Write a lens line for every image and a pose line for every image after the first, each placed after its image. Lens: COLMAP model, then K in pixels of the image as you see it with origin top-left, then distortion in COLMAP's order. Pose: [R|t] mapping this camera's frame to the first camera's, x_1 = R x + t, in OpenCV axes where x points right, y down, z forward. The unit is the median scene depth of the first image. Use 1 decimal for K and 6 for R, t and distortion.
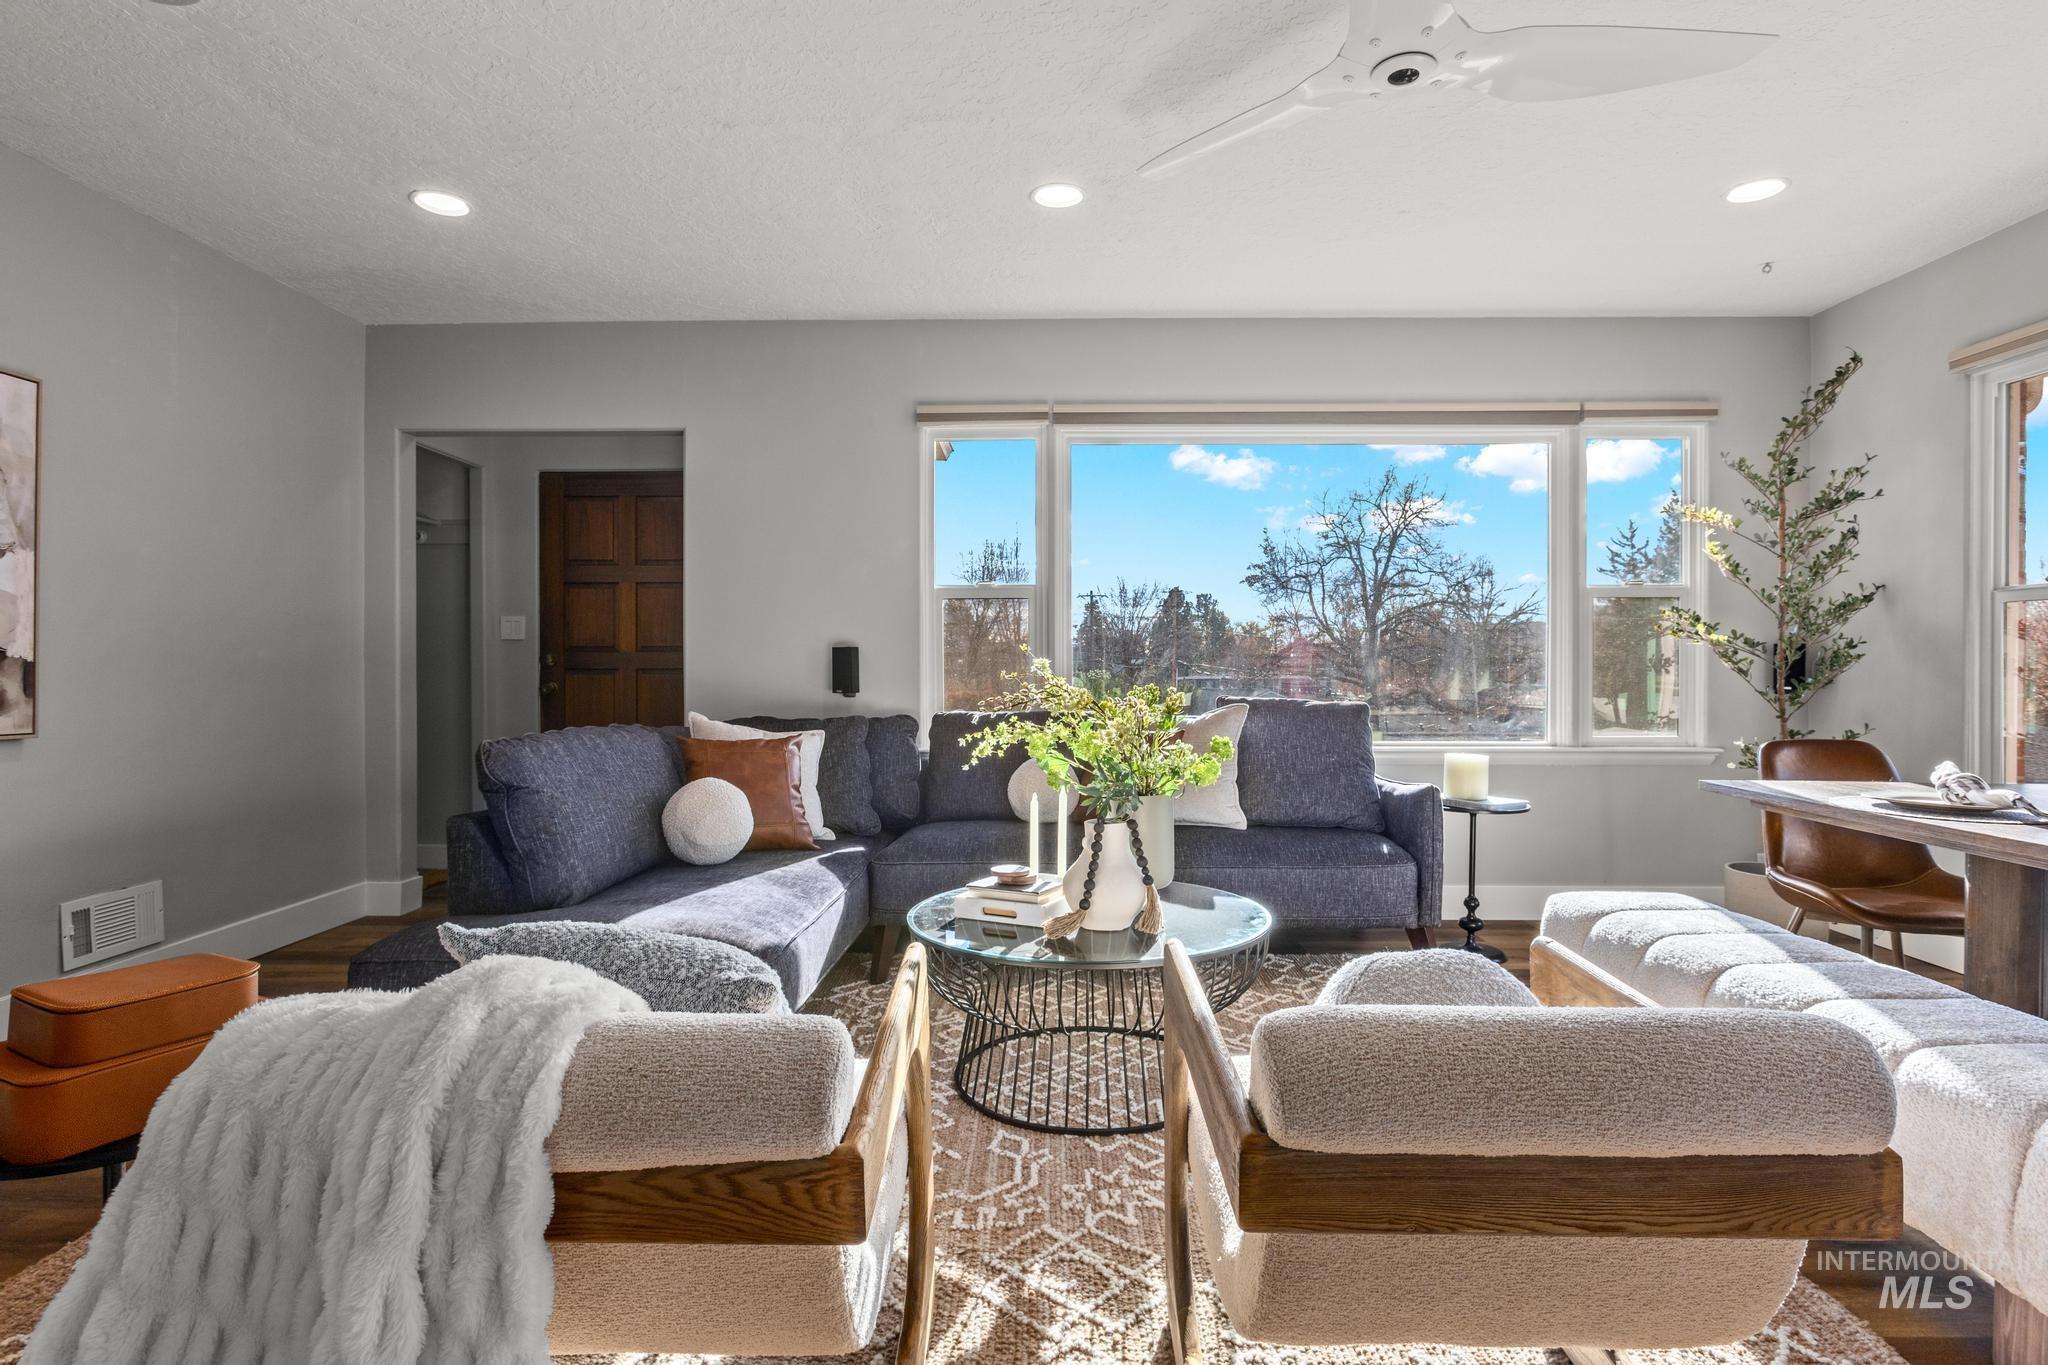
lens RADIAL K [[1041.0, 0, 1031.8], [0, 1041.0, 670.9], [0, 0, 1]] dist [-0.007209, 0.001355]
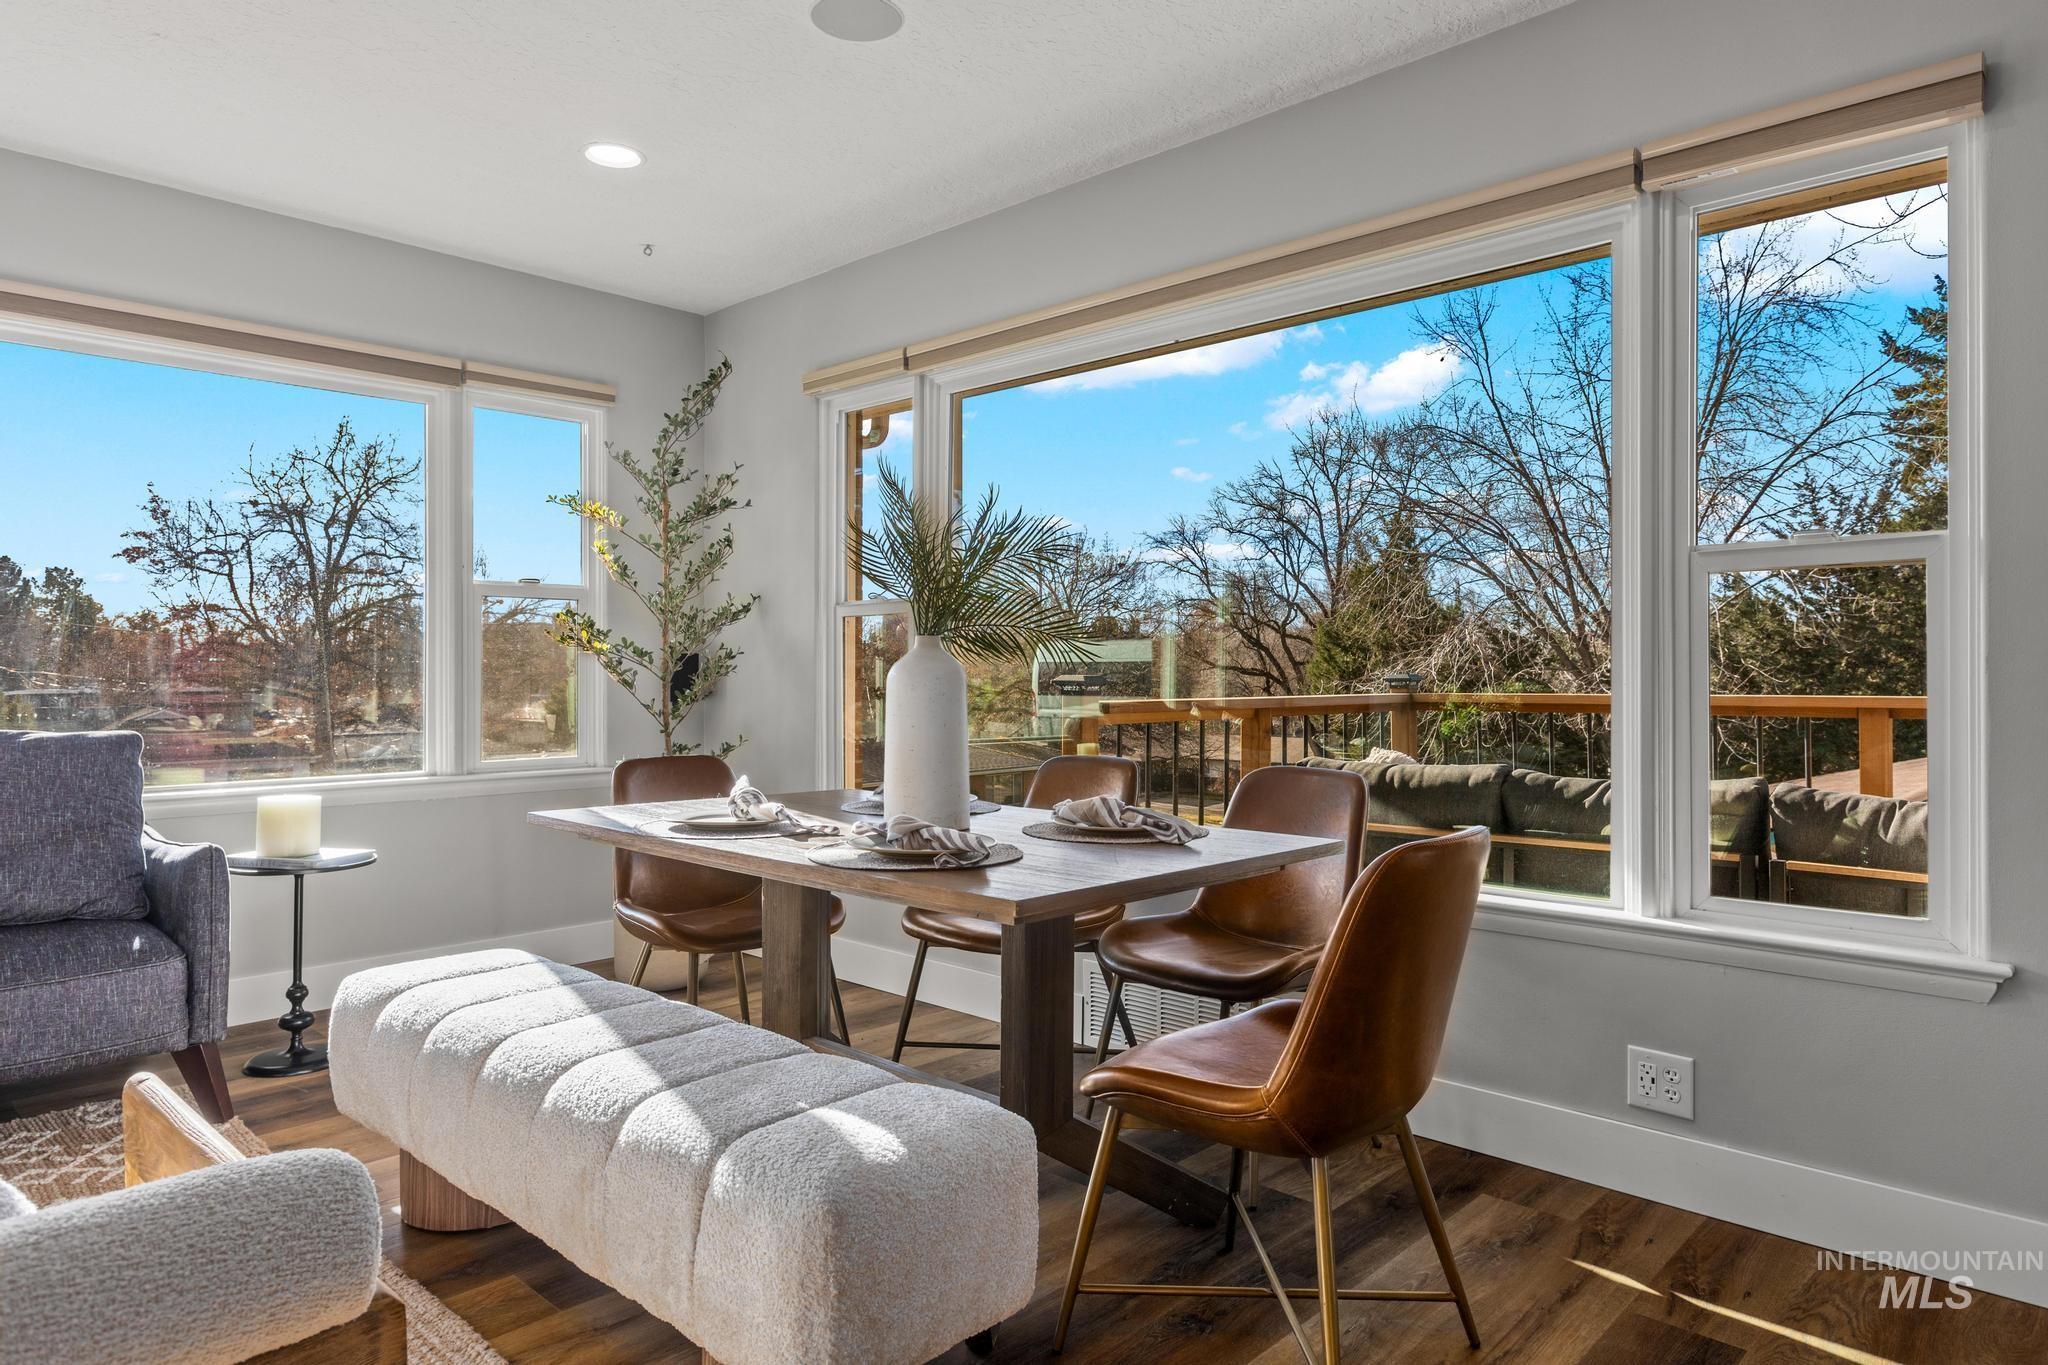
lens RADIAL K [[1227.4, 0, 1023.3], [0, 1227.4, 670.0], [0, 0, 1]] dist [0.001062, 0.001825]
pose [[0.679689, 0.000608, 0.733500, 0.126017], [0.005083, 0.999972, -0.005540, -0.003363], [-0.733482, 0.007494, 0.679667, 0.005534]]
